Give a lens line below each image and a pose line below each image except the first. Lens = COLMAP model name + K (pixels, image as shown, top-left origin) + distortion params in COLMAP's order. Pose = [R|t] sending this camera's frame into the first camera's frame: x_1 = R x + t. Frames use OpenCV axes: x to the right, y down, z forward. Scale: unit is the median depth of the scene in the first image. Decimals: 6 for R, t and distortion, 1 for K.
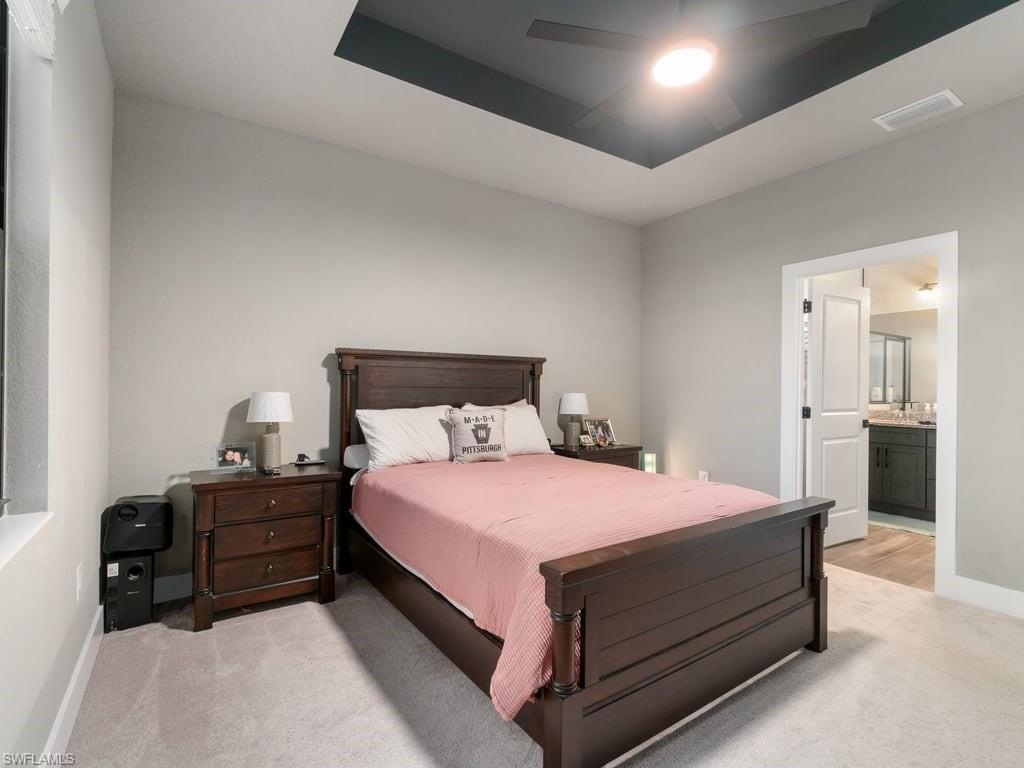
lens RADIAL K [[497.2, 0, 513.0], [0, 497.2, 385.2], [0, 0, 1]] dist [-0.008797, 0.002489]
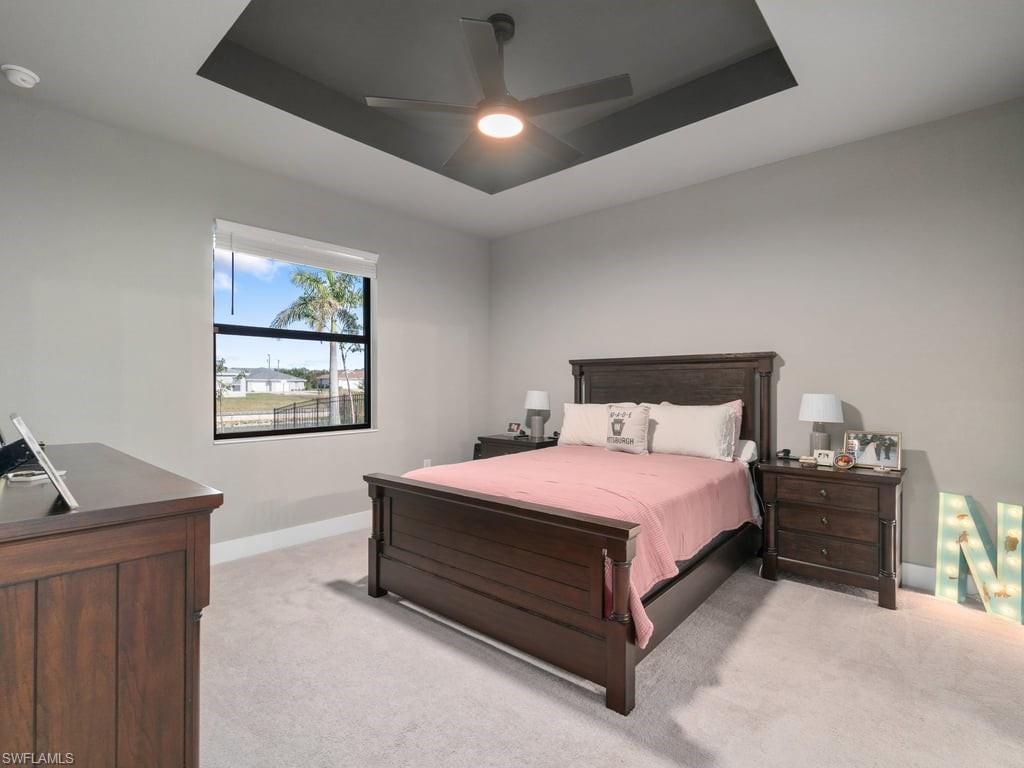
lens RADIAL K [[497.2, 0, 504.3], [0, 497.2, 383.9], [0, 0, 1]] dist [-0.008797, 0.002489]
pose [[0.256355, -0.009533, -0.966536, 0.983568], [0.010629, 0.999919, -0.007043, 0.002993], [0.966524, -0.008468, 0.256436, 0.453245]]
